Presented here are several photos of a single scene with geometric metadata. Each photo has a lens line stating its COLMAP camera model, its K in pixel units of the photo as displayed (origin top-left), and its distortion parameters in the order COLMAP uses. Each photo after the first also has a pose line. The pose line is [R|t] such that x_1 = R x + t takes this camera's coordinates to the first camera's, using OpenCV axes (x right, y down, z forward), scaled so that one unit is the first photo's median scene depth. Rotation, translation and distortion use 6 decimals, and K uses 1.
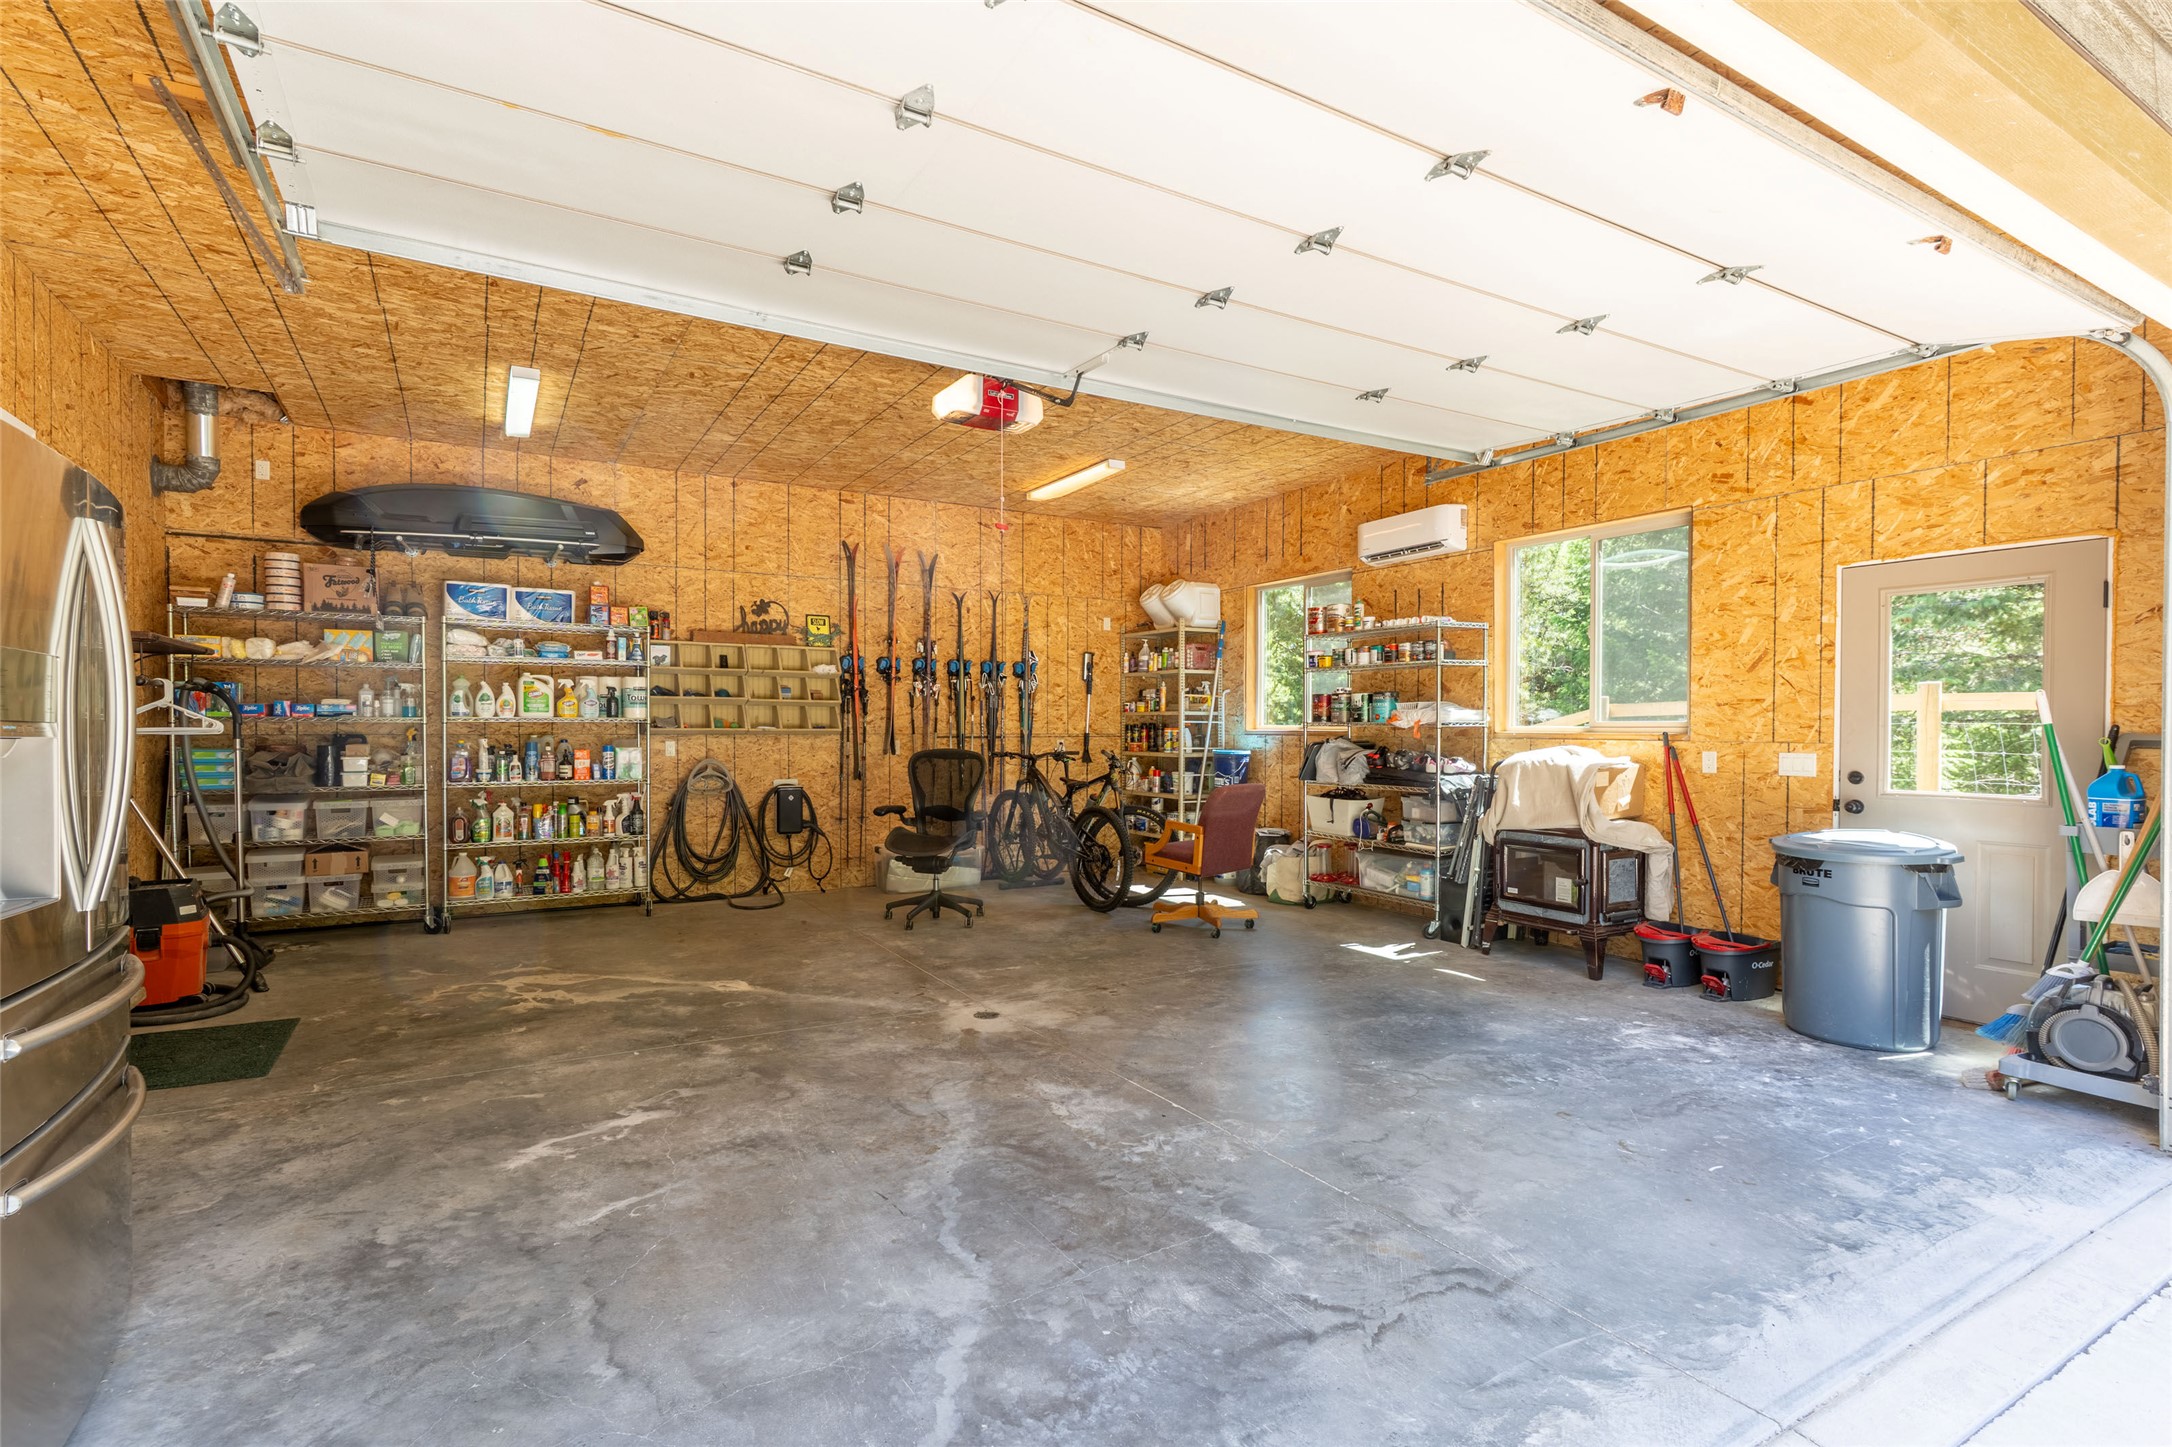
lens RADIAL K [[1032.8, 0, 1074.4], [0, 1032.8, 727.2], [0, 0, 1]] dist [-0.001307, 0.002591]
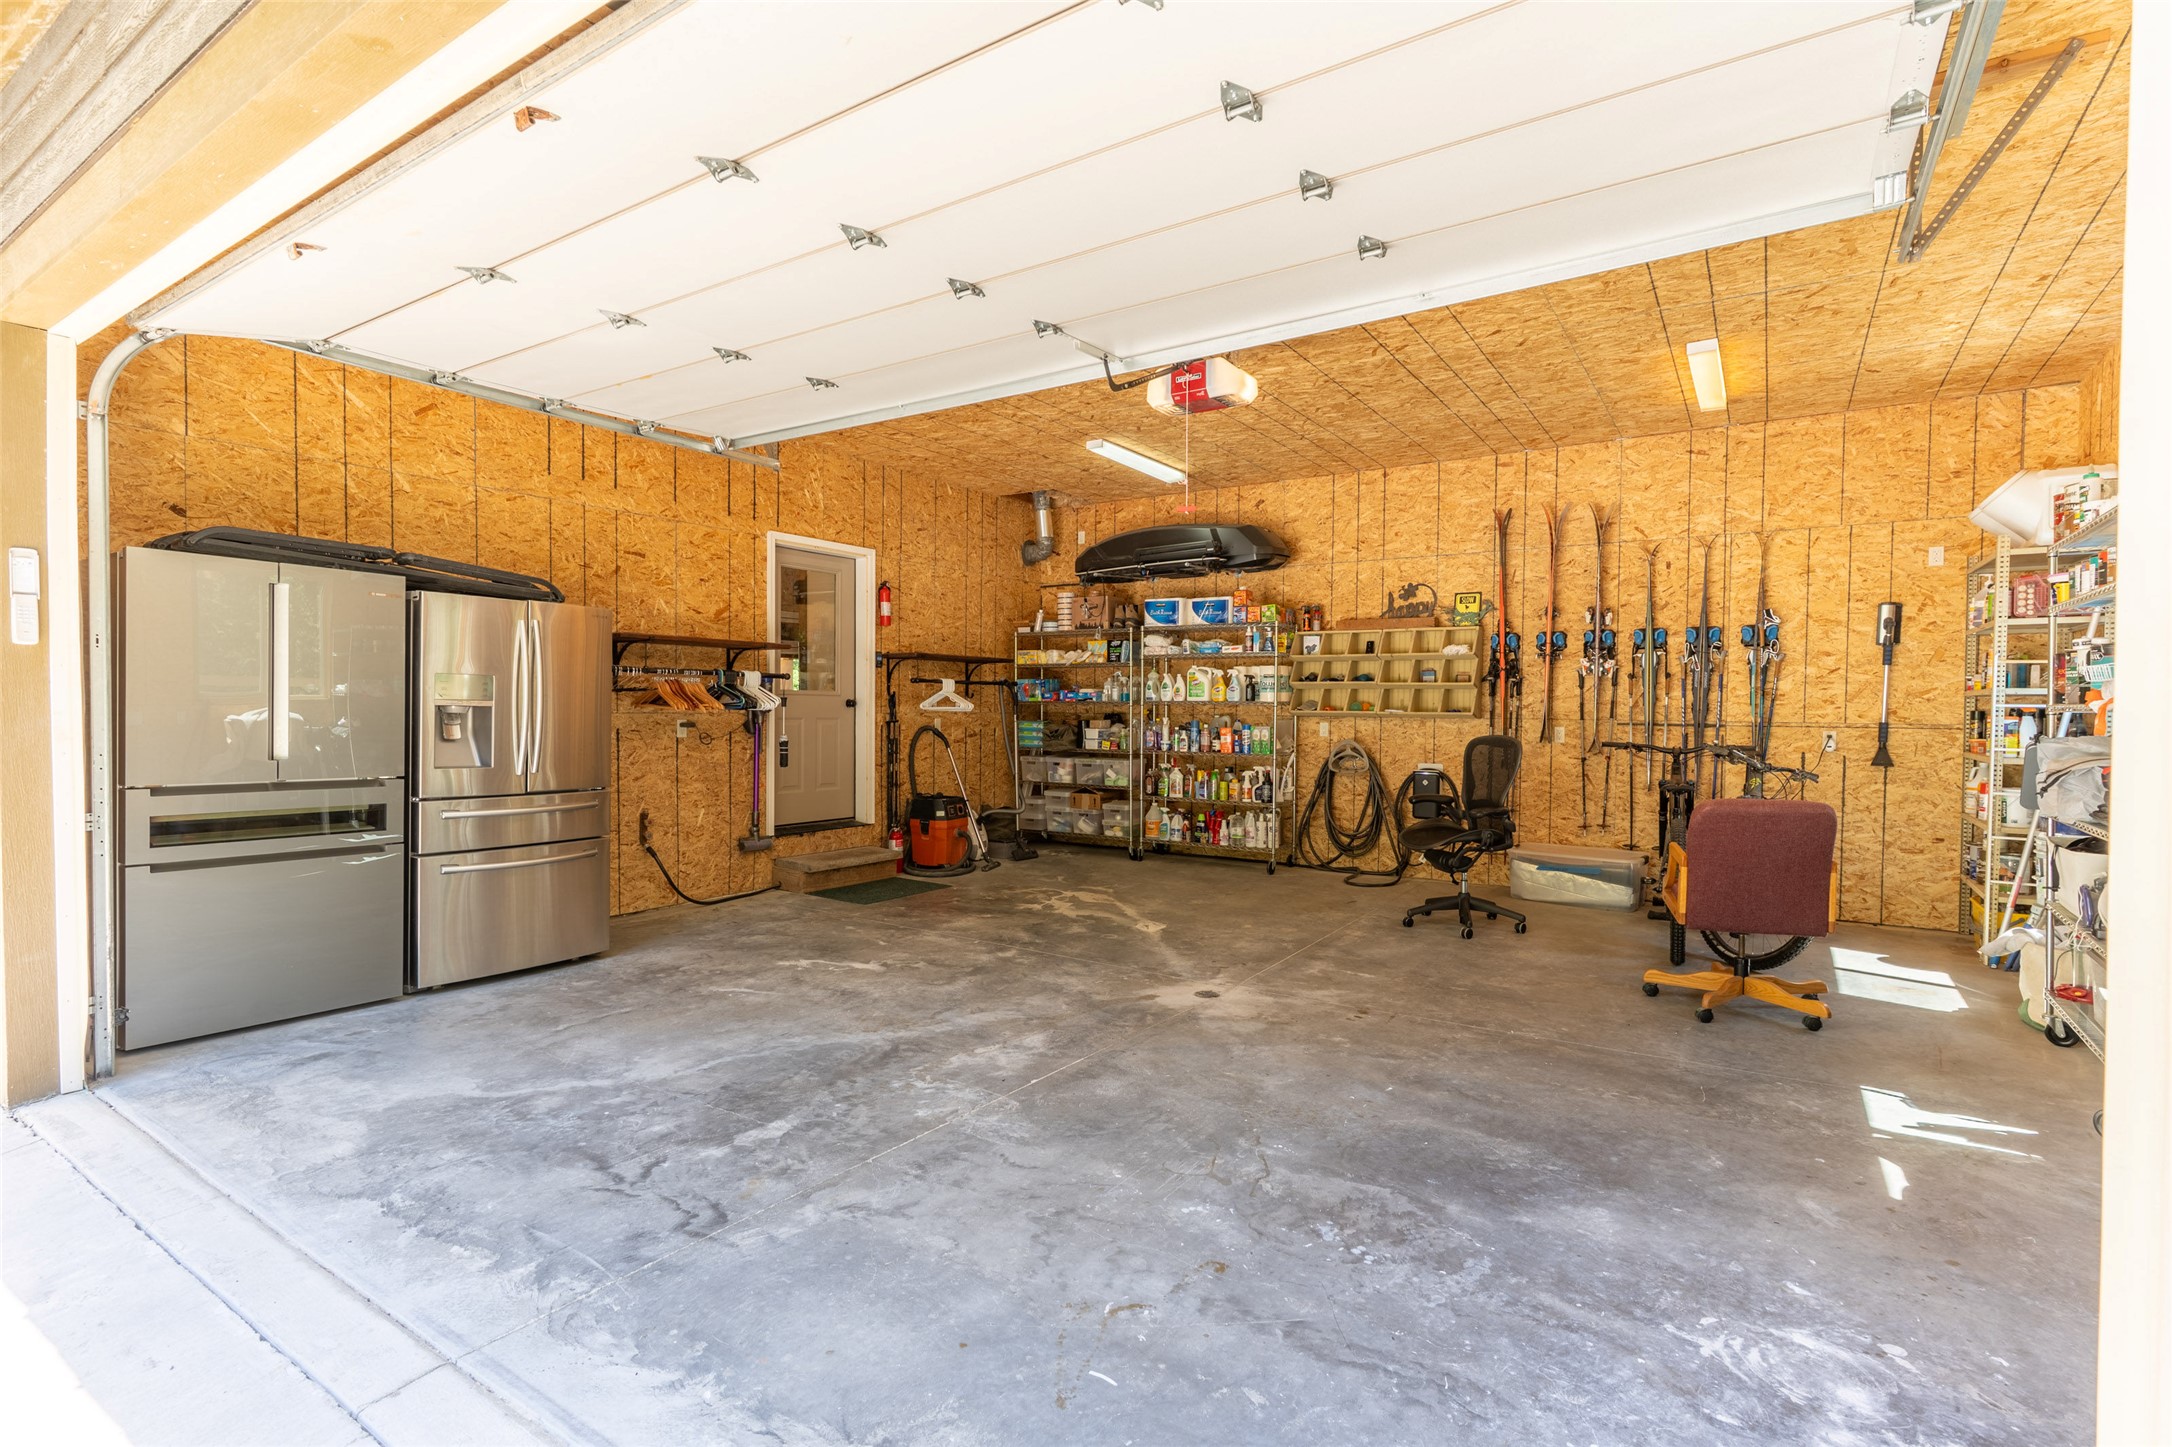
lens RADIAL K [[1032.8, 0, 1072.2], [0, 1032.8, 721.9], [0, 0, 1]] dist [-0.001307, 0.002591]
pose [[0.436252, 0.015551, -0.899690, 0.771159], [-0.007945, 0.999878, 0.013430, 0.000440], [0.899790, 0.001289, 0.436322, 0.447582]]
